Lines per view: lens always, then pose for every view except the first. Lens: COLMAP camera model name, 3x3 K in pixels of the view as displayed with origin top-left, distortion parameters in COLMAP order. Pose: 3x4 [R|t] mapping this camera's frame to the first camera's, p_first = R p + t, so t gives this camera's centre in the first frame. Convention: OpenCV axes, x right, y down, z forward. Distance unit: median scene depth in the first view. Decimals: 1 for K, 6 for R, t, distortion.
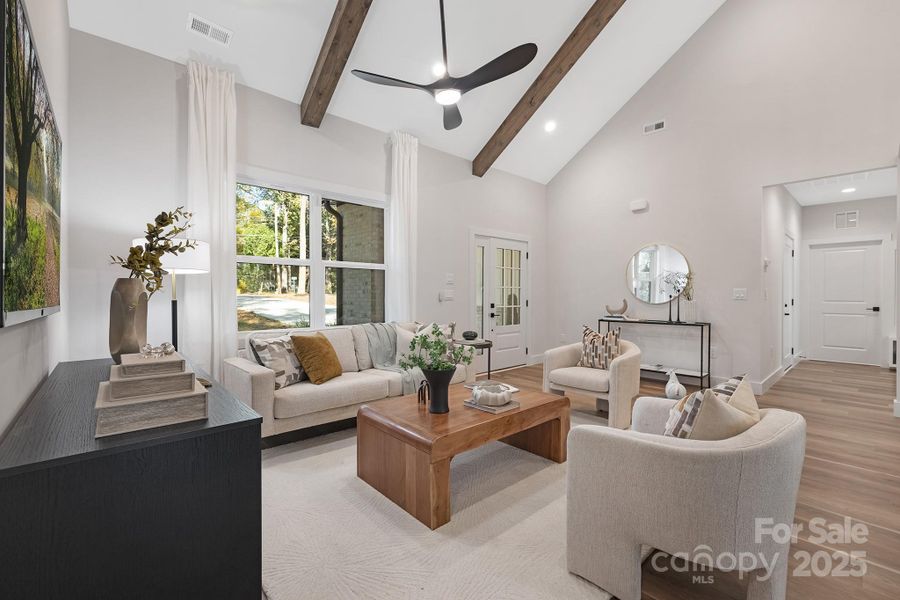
lens RADIAL K [[382.9, 0, 450.5], [0, 382.9, 299.0], [0, 0, 1]] dist [0.001592, -0.001122]
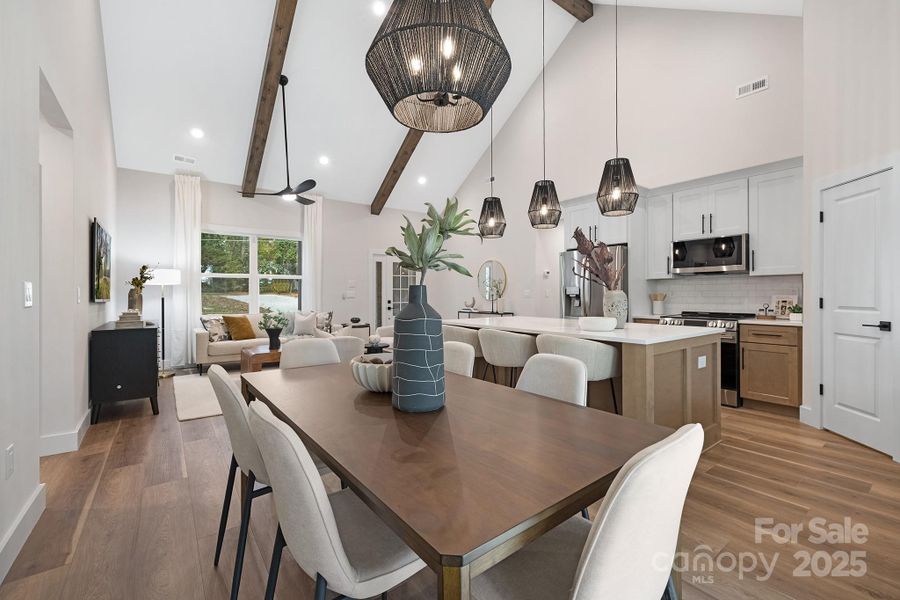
lens RADIAL K [[382.9, 0, 448.7], [0, 382.9, 295.6], [0, 0, 1]] dist [0.001592, -0.001122]
pose [[0.996434, -0.001808, -0.084356, 0.600080], [0.001085, 0.999962, -0.008615, 0.007836], [0.084368, 0.008493, 0.996398, -0.564844]]
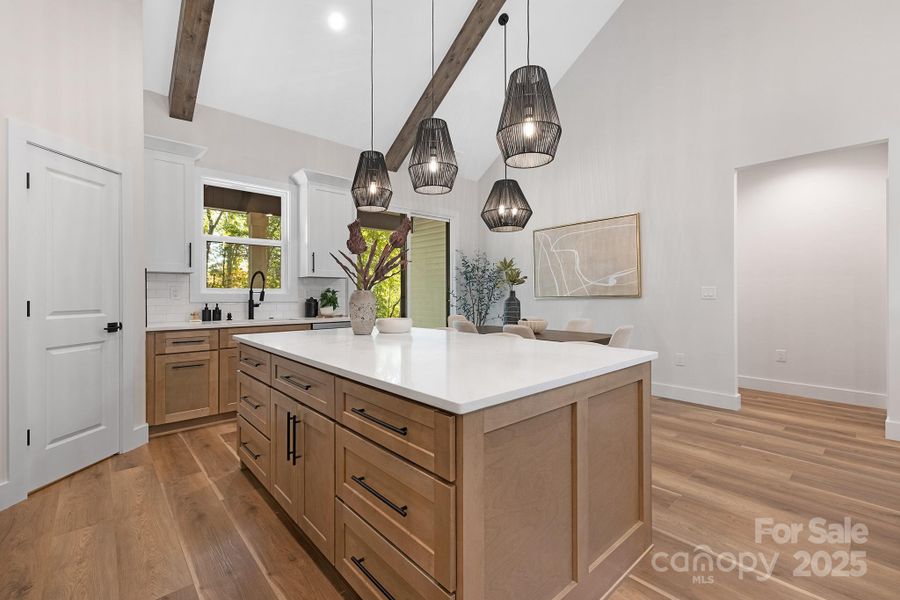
lens RADIAL K [[382.9, 0, 448.0], [0, 382.9, 297.8], [0, 0, 1]] dist [0.001592, -0.001122]
pose [[-0.999997, 0.001445, 0.001983, 0.708725], [0.001489, 0.999749, 0.022353, -0.008321], [-0.001950, 0.022356, -0.999748, 0.731595]]
